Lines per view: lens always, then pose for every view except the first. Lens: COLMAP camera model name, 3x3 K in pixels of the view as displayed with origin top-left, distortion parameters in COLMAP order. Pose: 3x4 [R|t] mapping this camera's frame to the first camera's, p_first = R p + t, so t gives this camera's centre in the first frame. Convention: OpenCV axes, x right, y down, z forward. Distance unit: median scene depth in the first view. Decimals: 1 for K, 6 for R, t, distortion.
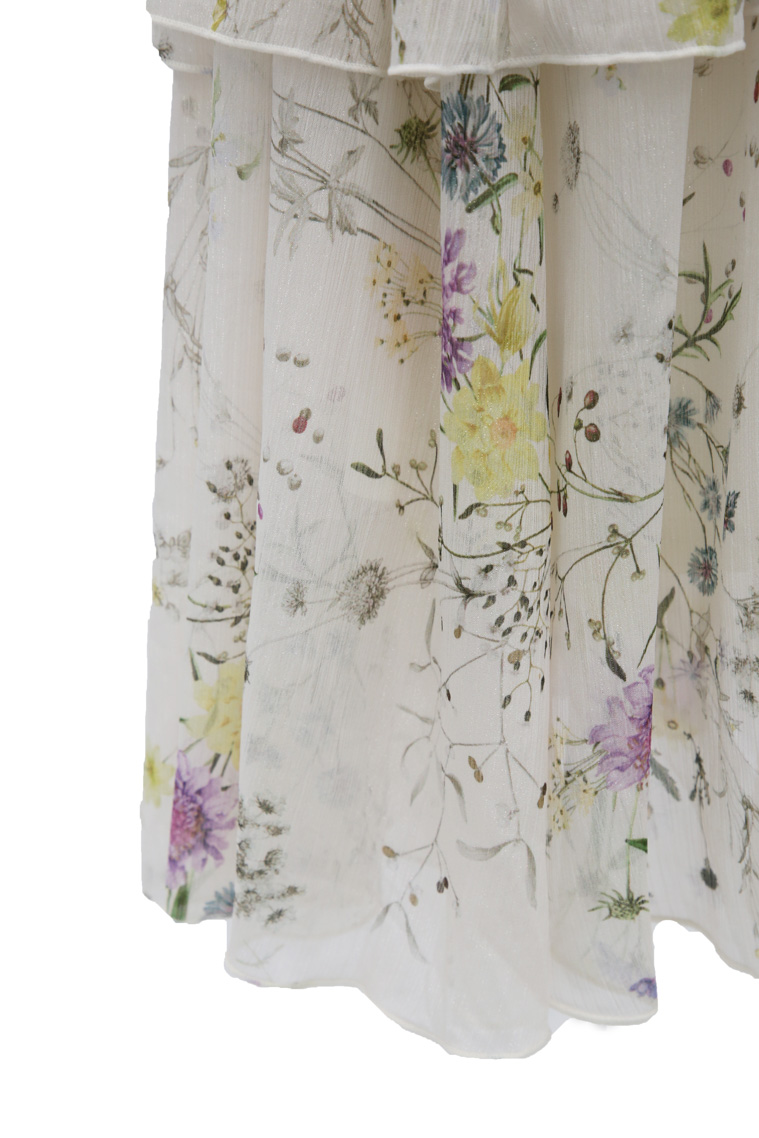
lens RADIAL K [[2349.4, 0, 378.5], [0, 2349.4, 567.9], [0, 0, 1]] dist [0.272216, 0.000000]
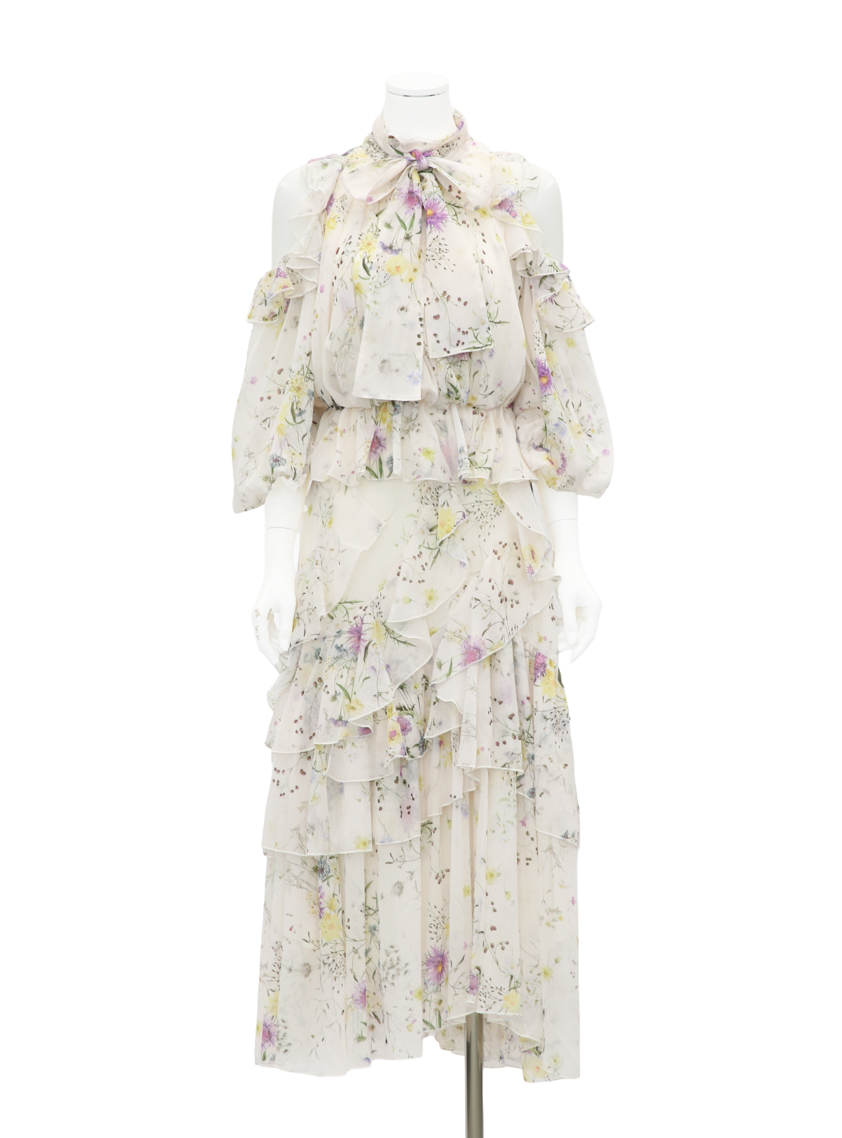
lens RADIAL K [[3548.9, 0, 422.3], [0, 3548.9, 569.7], [0, 0, 1]] dist [1.100810, 0.000000]
pose [[0.998336, -0.014067, -0.055924, 0.639669], [-0.003398, 0.953754, -0.300568, 1.409197], [0.057566, 0.300258, 0.952119, -6.036468]]
